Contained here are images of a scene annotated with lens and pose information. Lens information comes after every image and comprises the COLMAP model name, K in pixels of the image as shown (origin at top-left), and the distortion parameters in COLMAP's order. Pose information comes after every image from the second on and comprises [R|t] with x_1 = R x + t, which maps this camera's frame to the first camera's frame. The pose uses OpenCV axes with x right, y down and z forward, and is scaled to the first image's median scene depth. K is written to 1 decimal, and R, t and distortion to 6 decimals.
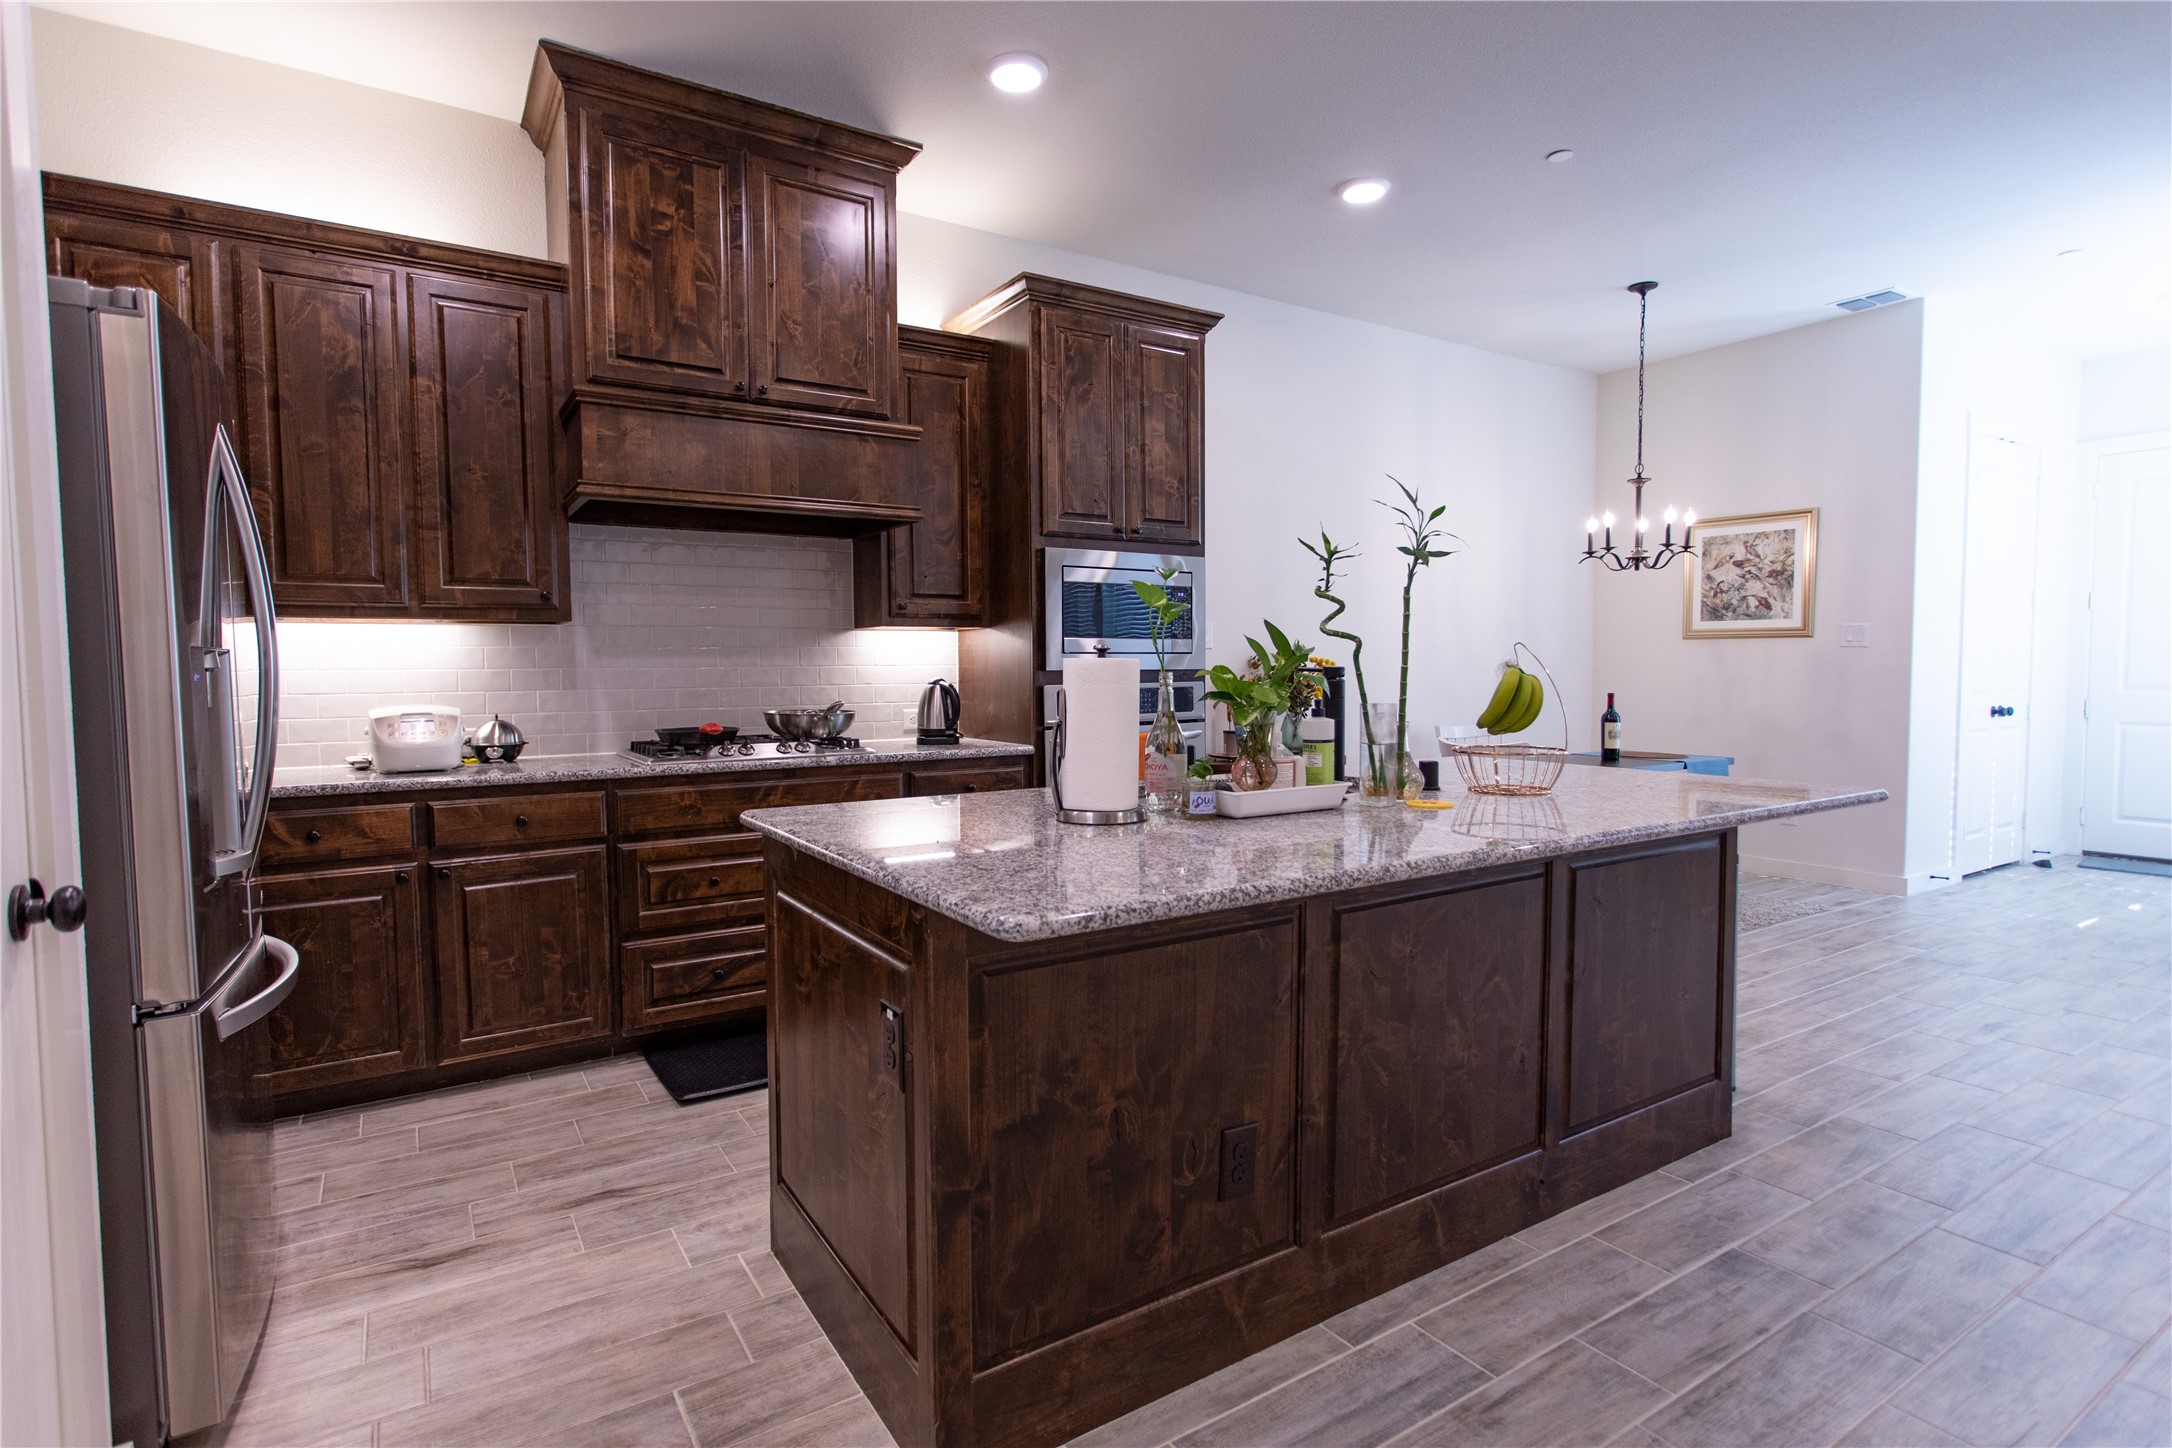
lens RADIAL K [[1079.7, 0, 1072.0], [0, 1079.7, 717.4], [0, 0, 1]] dist [0.006437, -0.000001]
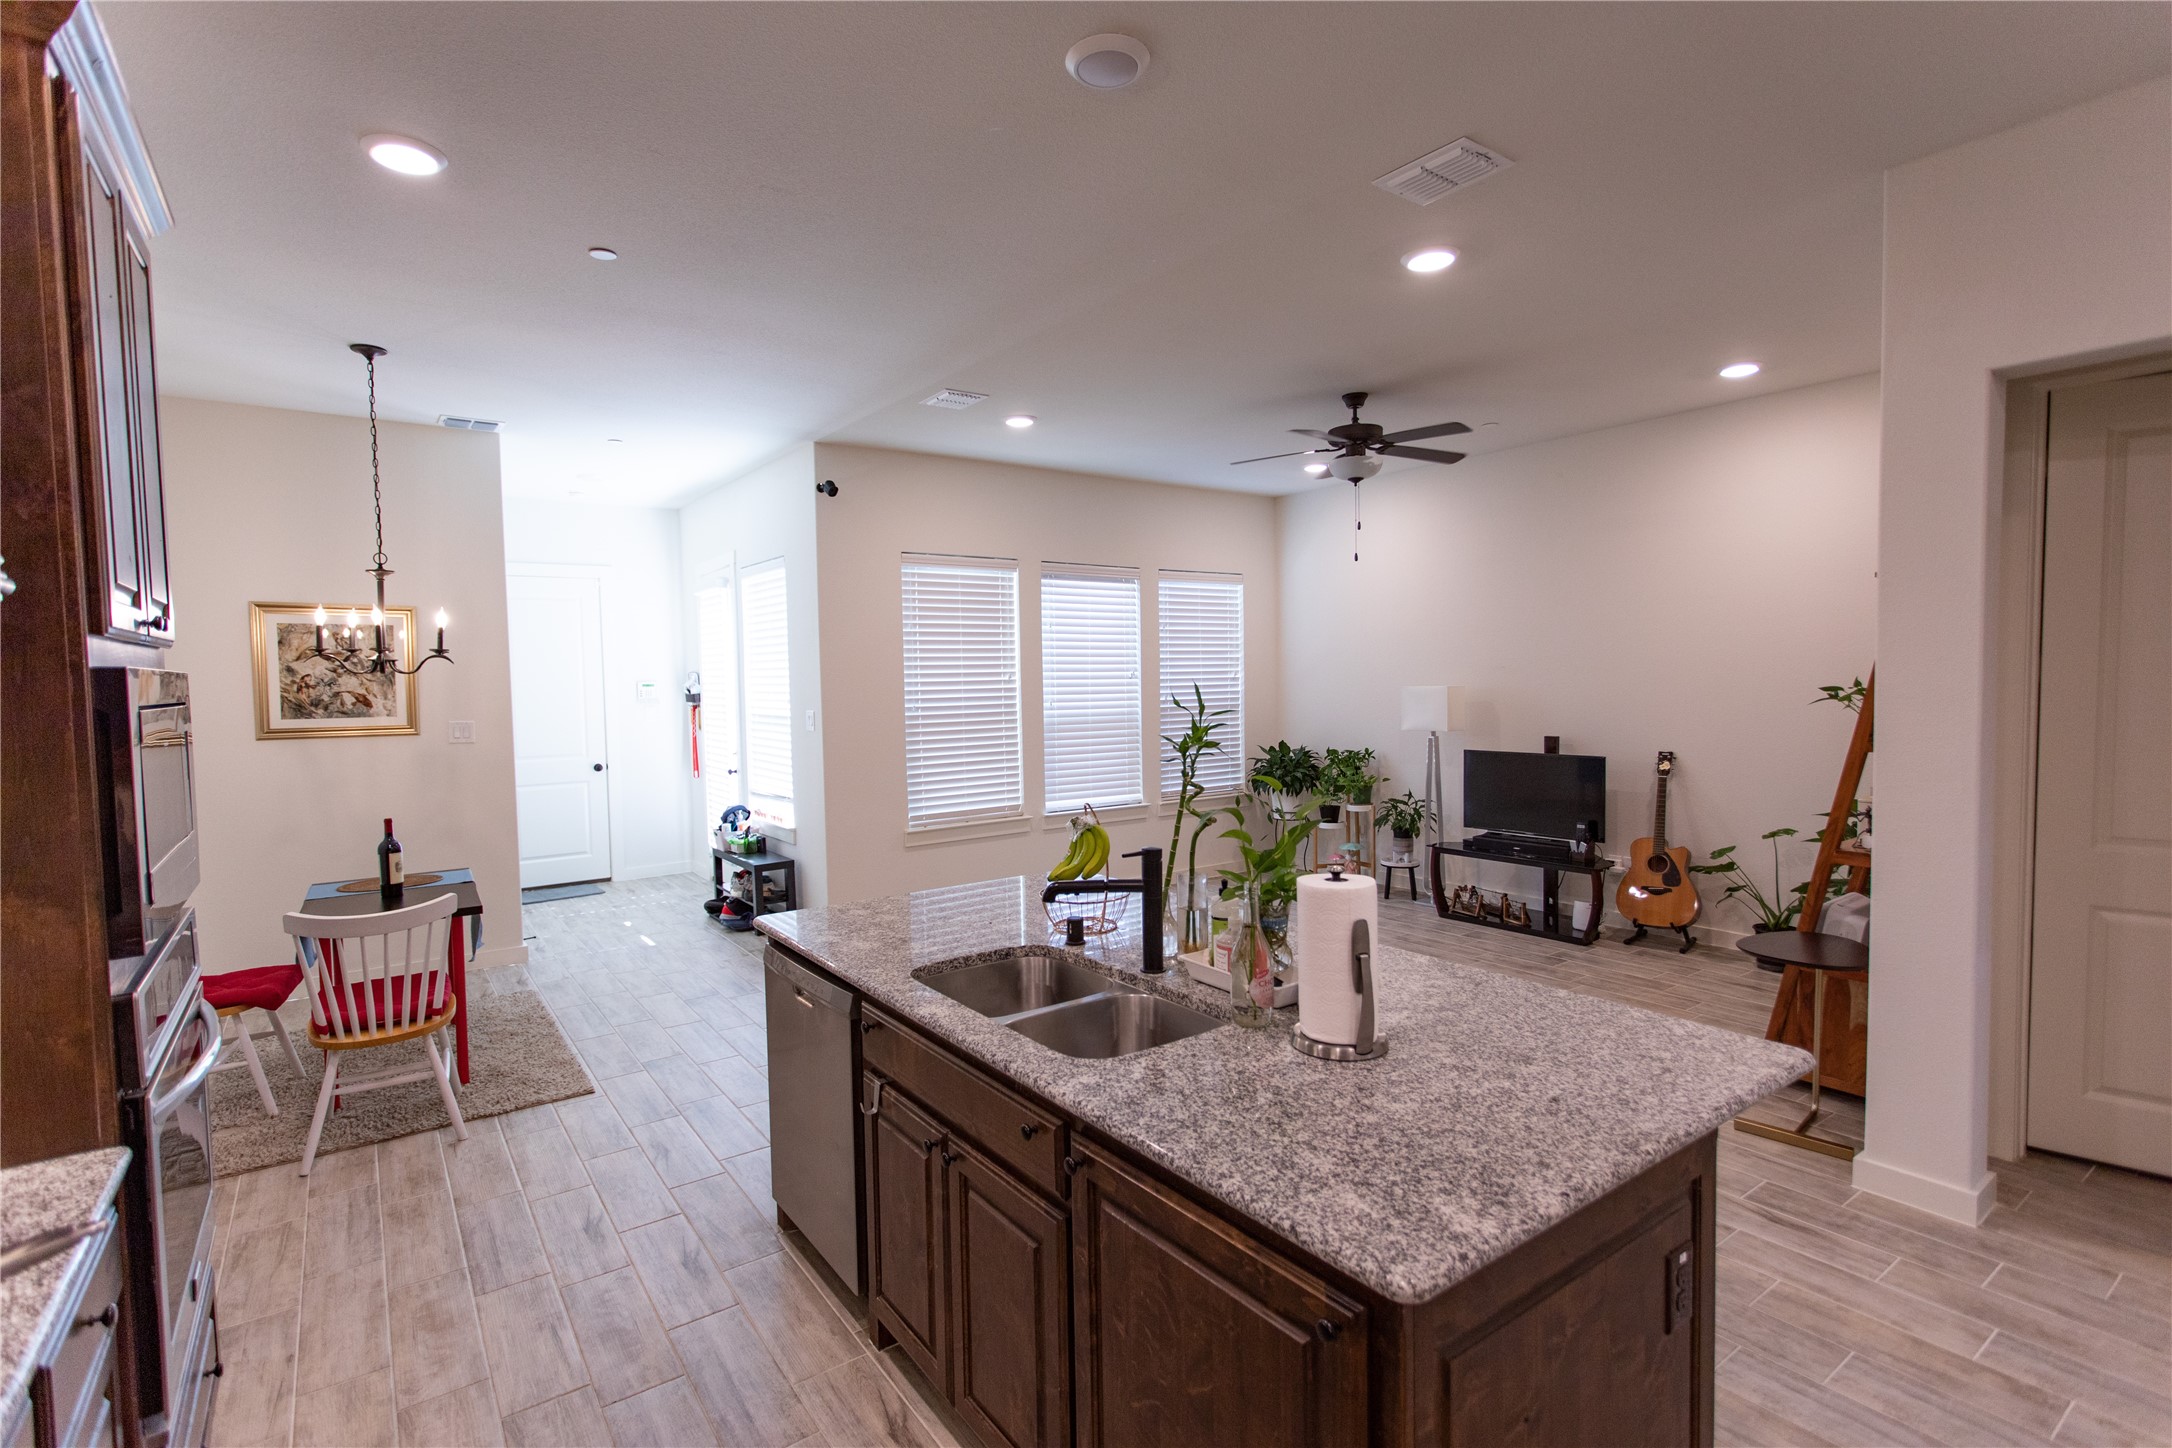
lens RADIAL K [[1021.4, 0, 1079.6], [0, 1021.4, 731.6], [0, 0, 1]] dist [0.001019, 0.000722]
pose [[-0.066156, -0.050316, 0.996540, -0.436020], [0.064125, 0.996449, 0.054568, -0.129172], [-0.995747, 0.067513, -0.062694, 0.647674]]
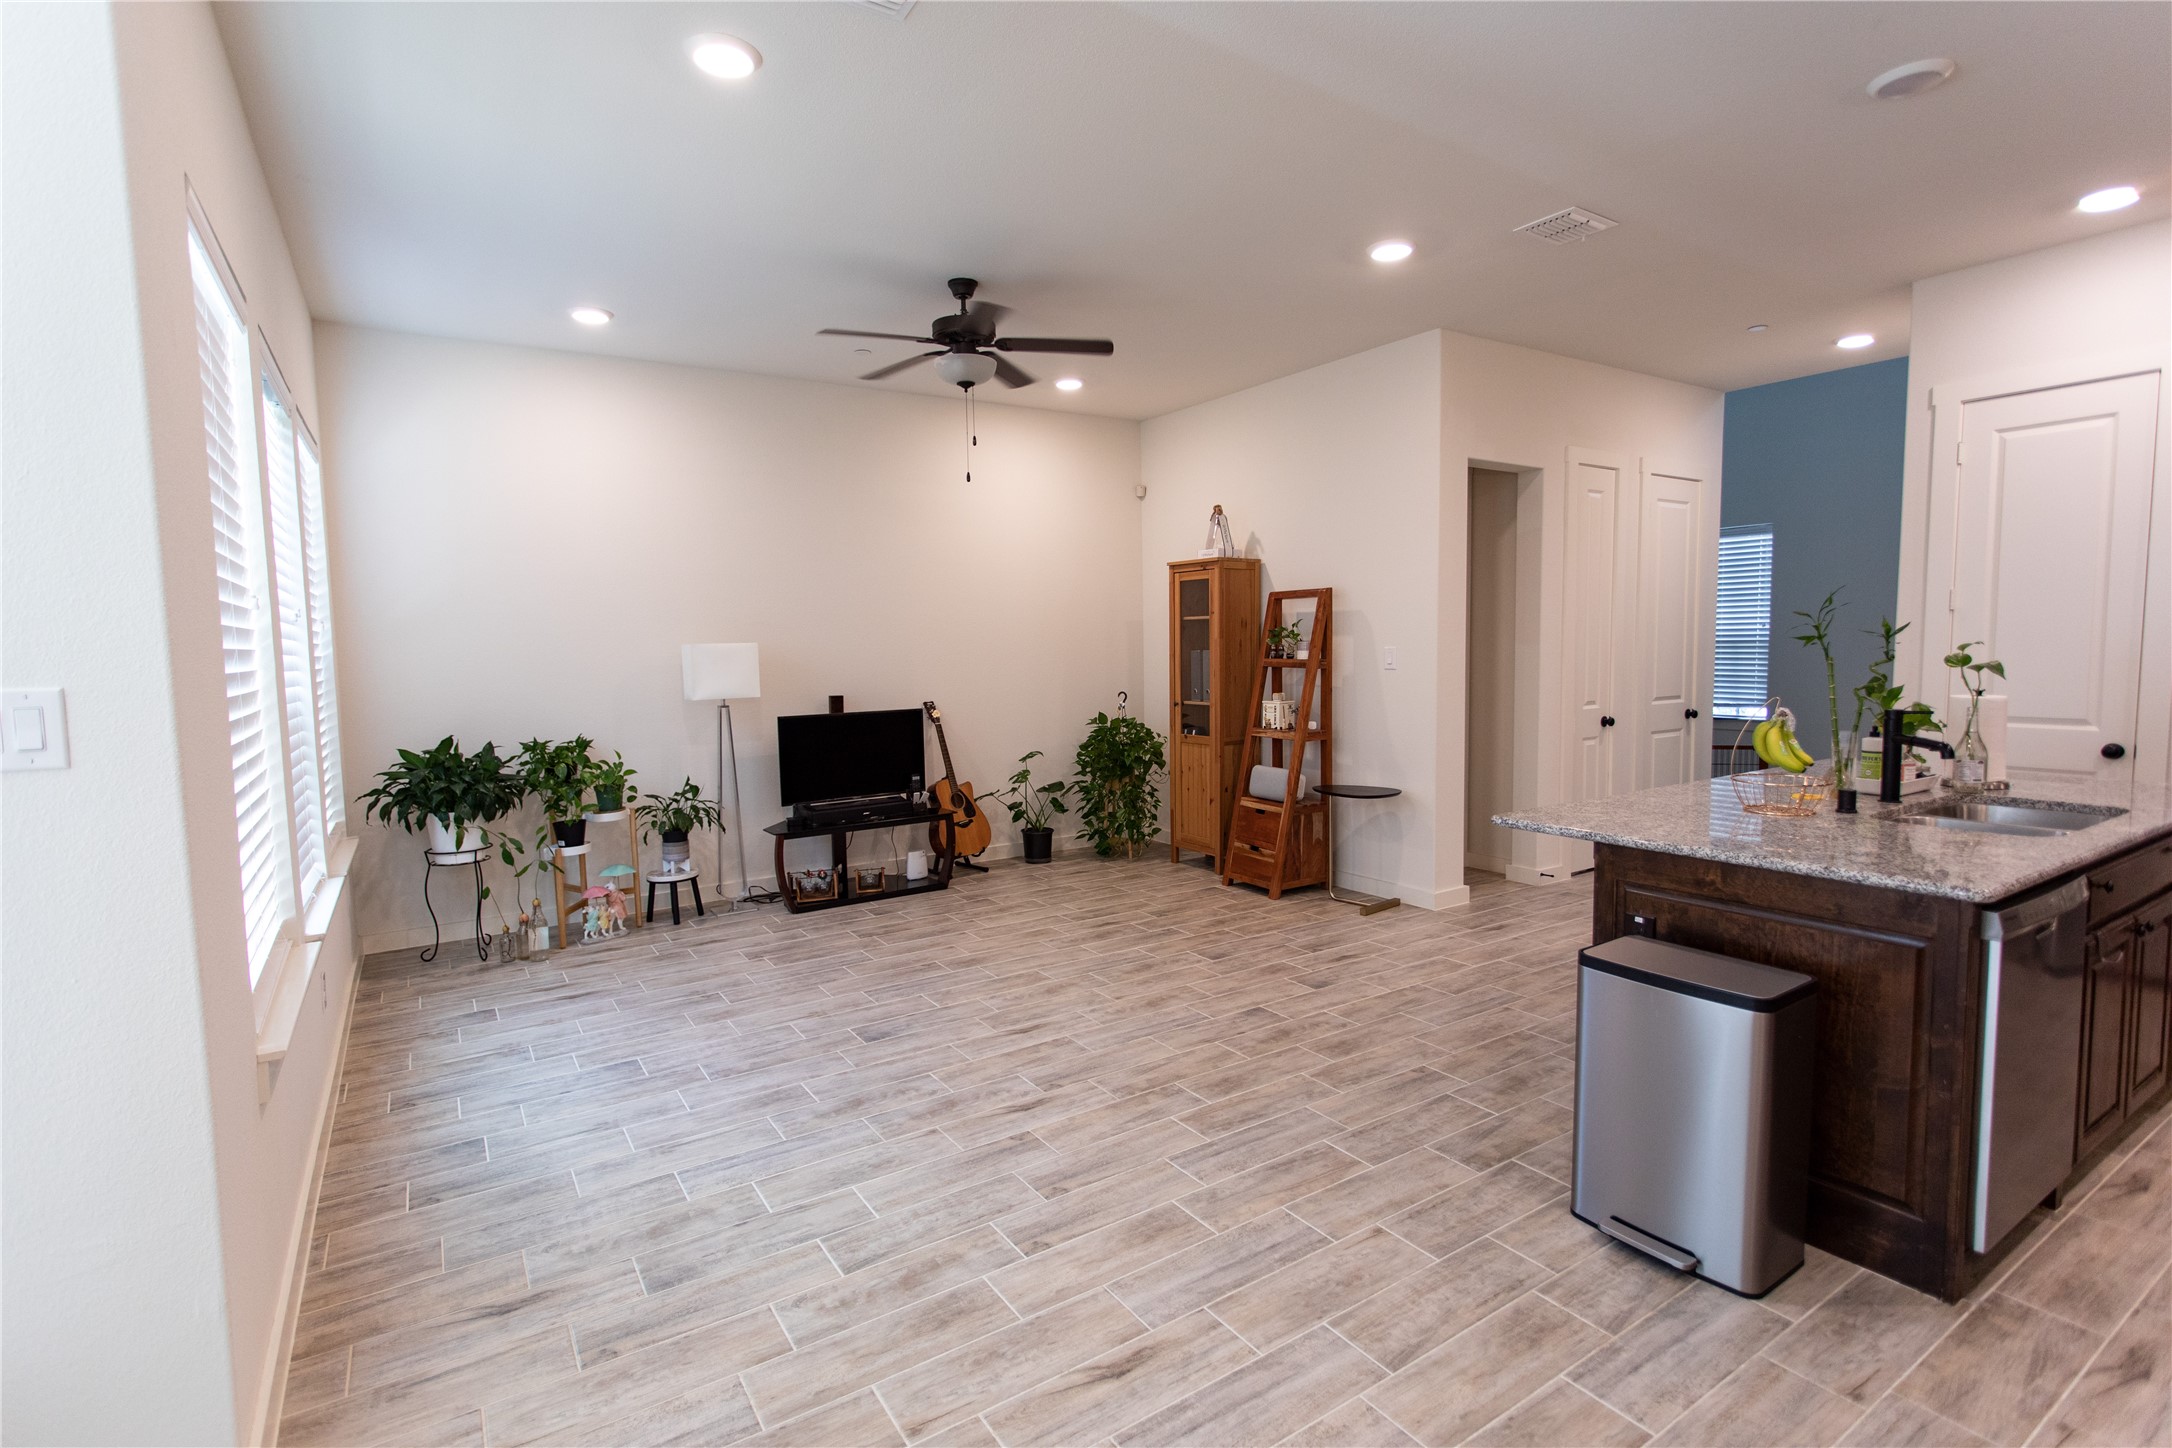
lens RADIAL K [[1021.4, 0, 1077.8], [0, 1021.4, 724.1], [0, 0, 1]] dist [0.001019, 0.000722]
pose [[-0.999610, 0.025569, -0.011228, 0.776914], [0.023930, 0.991541, 0.127571, -0.130589], [0.014395, 0.127253, -0.991766, 1.342348]]
